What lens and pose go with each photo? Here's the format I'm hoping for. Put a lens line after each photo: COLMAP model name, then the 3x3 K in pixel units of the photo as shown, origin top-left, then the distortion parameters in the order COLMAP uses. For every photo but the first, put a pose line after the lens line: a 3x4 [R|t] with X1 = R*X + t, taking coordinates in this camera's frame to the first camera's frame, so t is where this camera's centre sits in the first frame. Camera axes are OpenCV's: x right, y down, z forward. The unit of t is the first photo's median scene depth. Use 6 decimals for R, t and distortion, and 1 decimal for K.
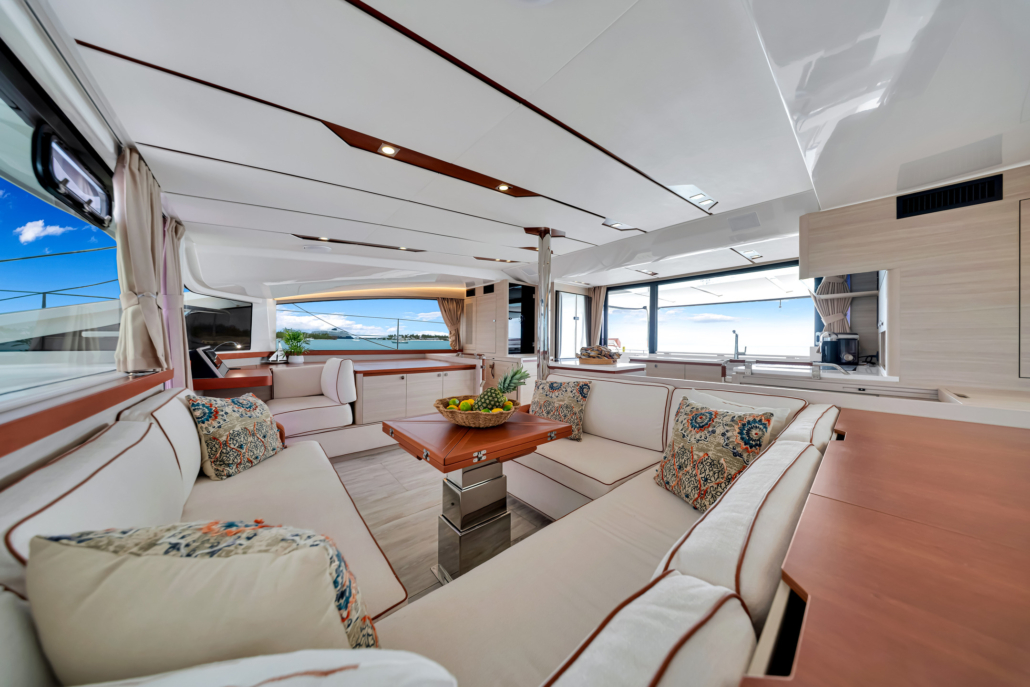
lens RADIAL K [[290.4, 0, 515.0], [0, 290.4, 343.5], [0, 0, 1]] dist [0.000359, -0.002570]
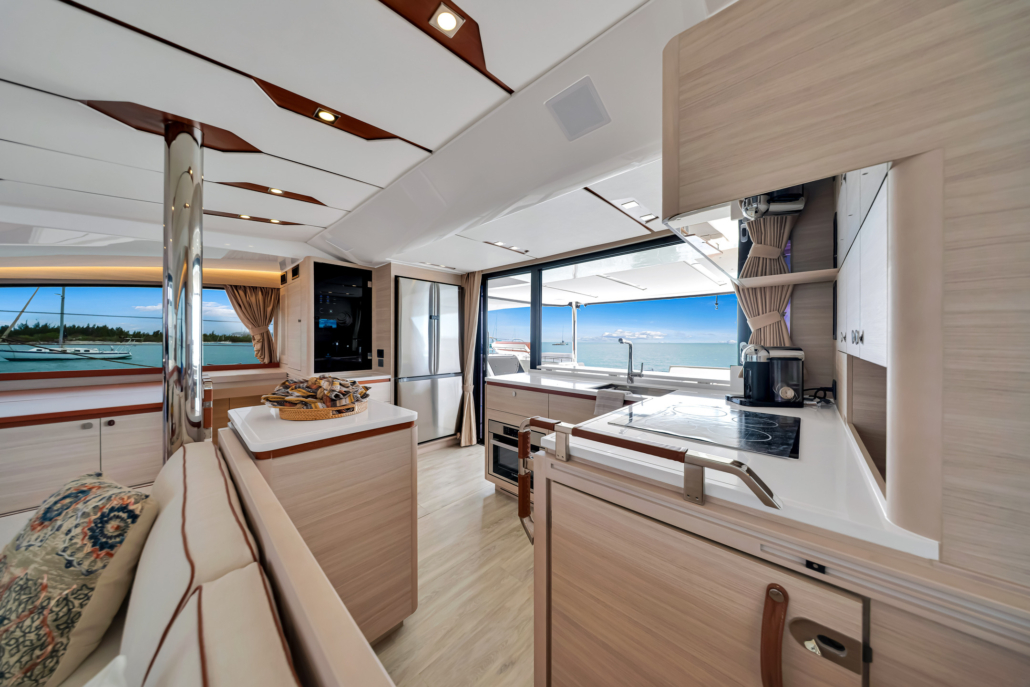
lens RADIAL K [[299.5, 0, 515.0], [0, 299.5, 343.5], [0, 0, 1]] dist [0.005425, -0.002911]
pose [[0.994167, -0.006464, 0.107655, 0.532323], [0.005843, 0.999964, 0.006083, -0.046649], [-0.107690, -0.005418, 0.994170, 0.449586]]
